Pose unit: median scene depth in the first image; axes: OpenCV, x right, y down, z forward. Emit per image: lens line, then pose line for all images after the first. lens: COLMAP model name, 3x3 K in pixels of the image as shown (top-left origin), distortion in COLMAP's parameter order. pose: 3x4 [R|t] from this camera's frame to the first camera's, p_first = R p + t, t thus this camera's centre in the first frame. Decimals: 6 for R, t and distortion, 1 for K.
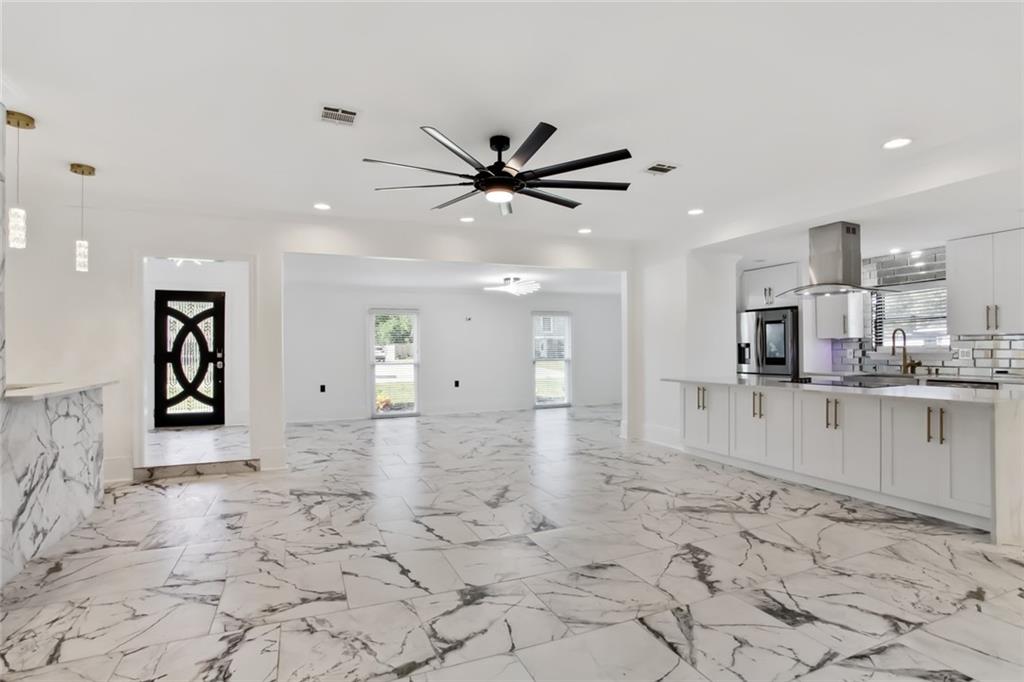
lens RADIAL K [[504.4, 0, 513.7], [0, 504.4, 346.7], [0, 0, 1]] dist [-0.001747, 0.000289]
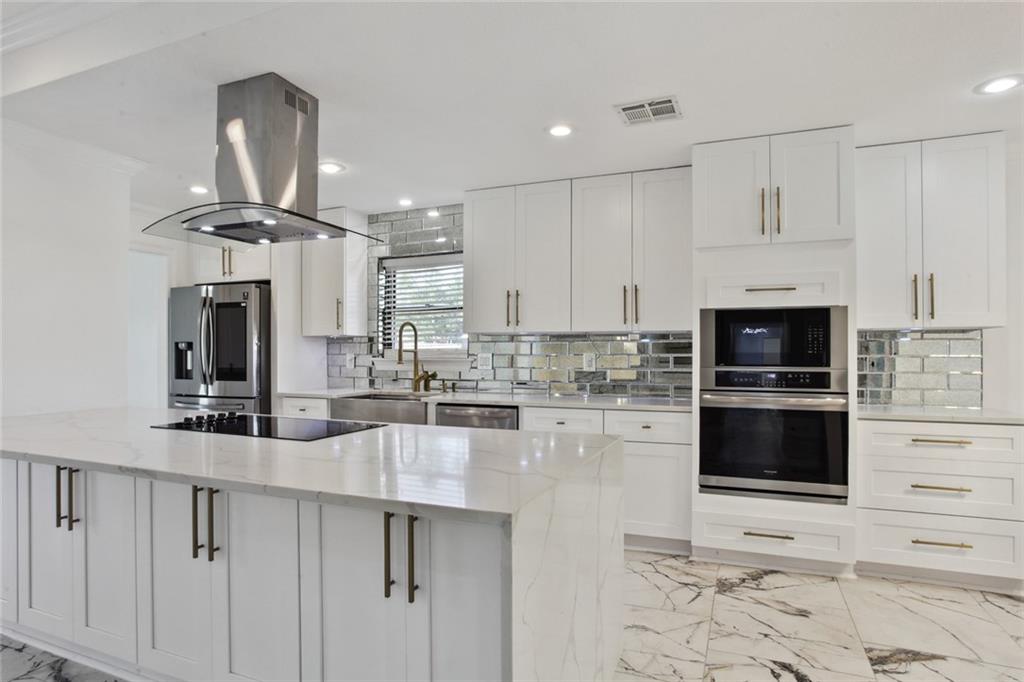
lens RADIAL K [[568.5, 0, 512.3], [0, 568.5, 353.1], [0, 0, 1]] dist [0.000358, -0.000006]
pose [[0.728515, 0.002829, 0.685024, 0.326386], [-0.007022, 0.999970, 0.003339, 0.000059], [-0.684994, -0.007243, 0.728513, 0.339512]]
